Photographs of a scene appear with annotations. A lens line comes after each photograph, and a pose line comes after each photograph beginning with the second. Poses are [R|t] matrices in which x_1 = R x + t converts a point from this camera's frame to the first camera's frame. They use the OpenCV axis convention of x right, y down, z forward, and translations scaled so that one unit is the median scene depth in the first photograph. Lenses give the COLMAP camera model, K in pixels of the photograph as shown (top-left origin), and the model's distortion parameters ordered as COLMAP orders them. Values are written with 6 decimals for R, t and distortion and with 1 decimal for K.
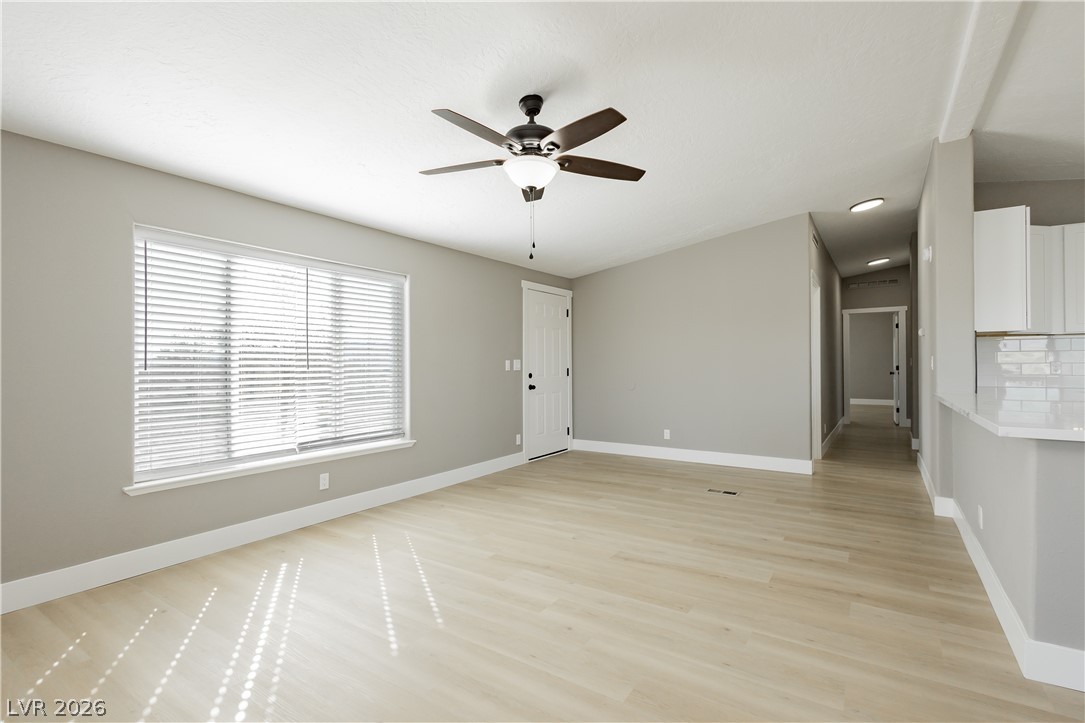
lens RADIAL K [[498.4, 0, 548.9], [0, 498.4, 360.5], [0, 0, 1]] dist [0.000847, -0.000419]
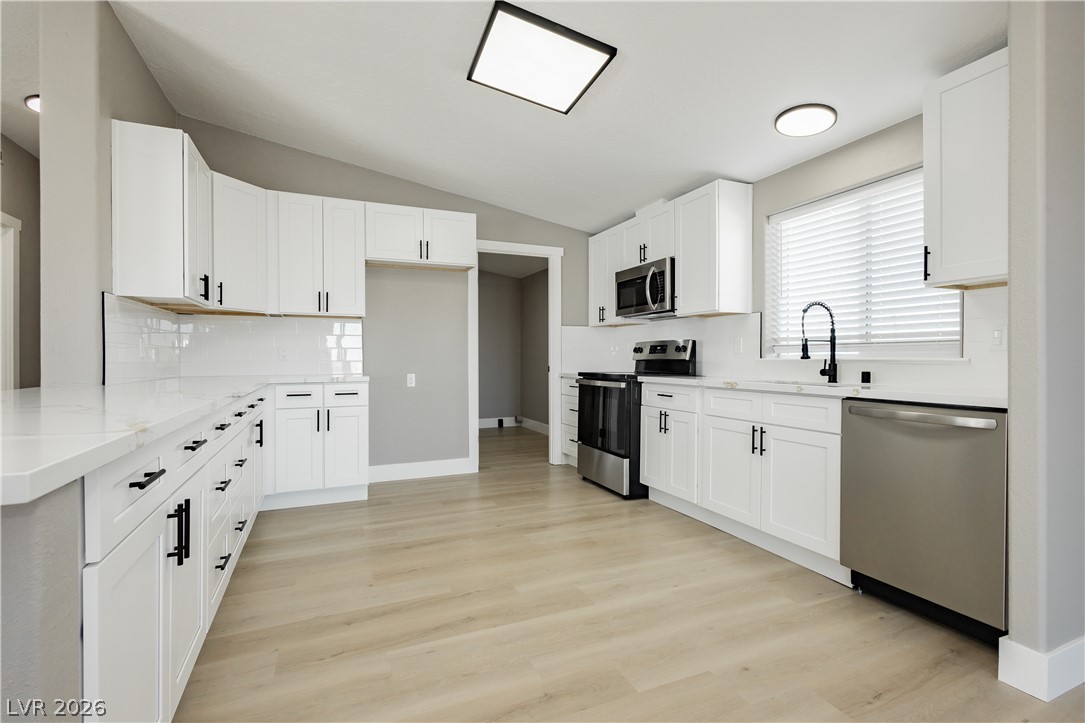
lens RADIAL K [[495.0, 0, 543.3], [0, 495.0, 357.2], [0, 0, 1]] dist [0.001838, -0.000107]
pose [[0.540737, 0.006528, 0.841167, 0.604971], [-0.005683, 0.999975, -0.004107, 0.026530], [-0.841173, -0.002559, 0.540760, 0.137272]]
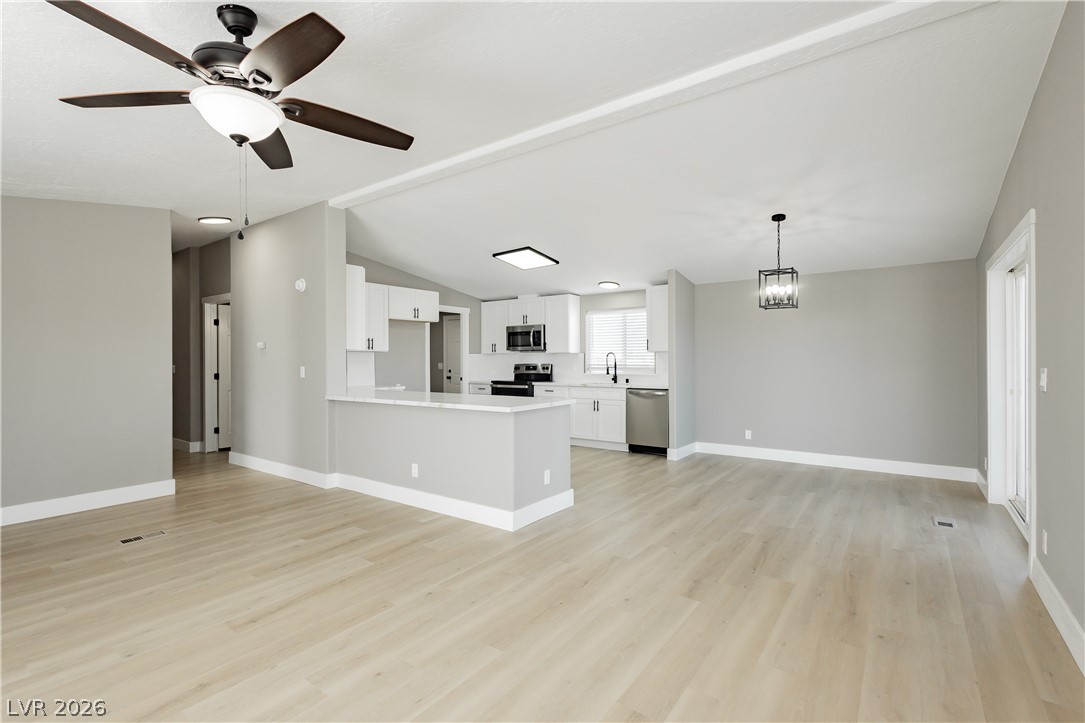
lens RADIAL K [[504.4, 0, 529.1], [0, 504.4, 360.3], [0, 0, 1]] dist [0.001373, 0.000512]
pose [[0.055751, 0.003986, 0.998437, -0.524240], [0.000024, 0.999992, -0.003993, -0.022155], [-0.998445, 0.000246, 0.055751, 0.402430]]
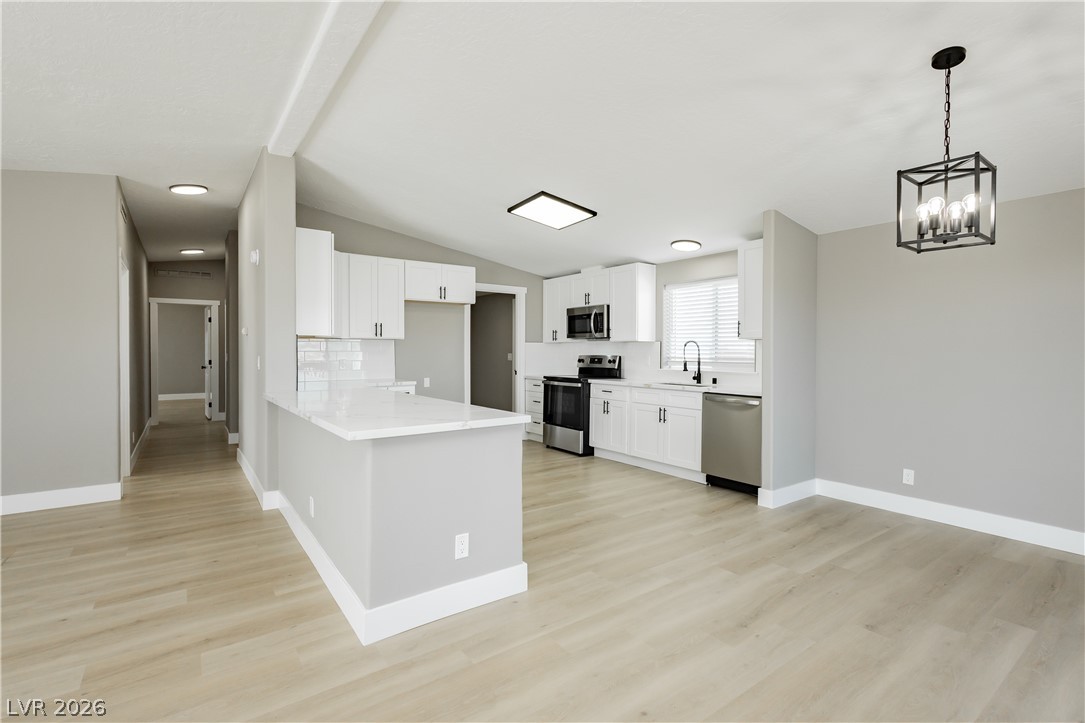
lens RADIAL K [[496.5, 0, 535.3], [0, 496.5, 355.7], [0, 0, 1]] dist [0.002910, 0.000130]
pose [[0.354322, -0.002884, 0.935119, 0.009183], [-0.008005, 0.999949, 0.006117, -0.023381], [-0.935089, -0.009653, 0.354281, 0.109738]]
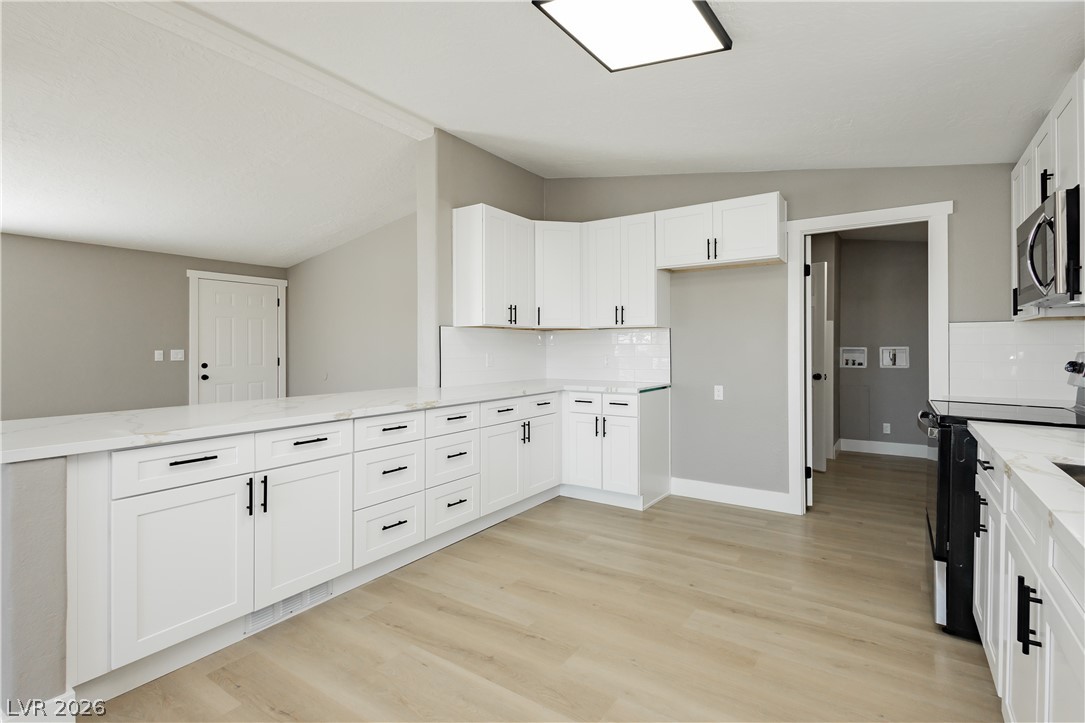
lens RADIAL K [[500.9, 0, 561.1], [0, 500.9, 346.4], [0, 0, 1]] dist [0.001596, 0.000116]
pose [[0.999756, 0.004059, 0.021697, 1.056750], [-0.004093, 0.999990, 0.001545, -0.020468], [-0.021691, -0.001633, 0.999763, -0.029021]]
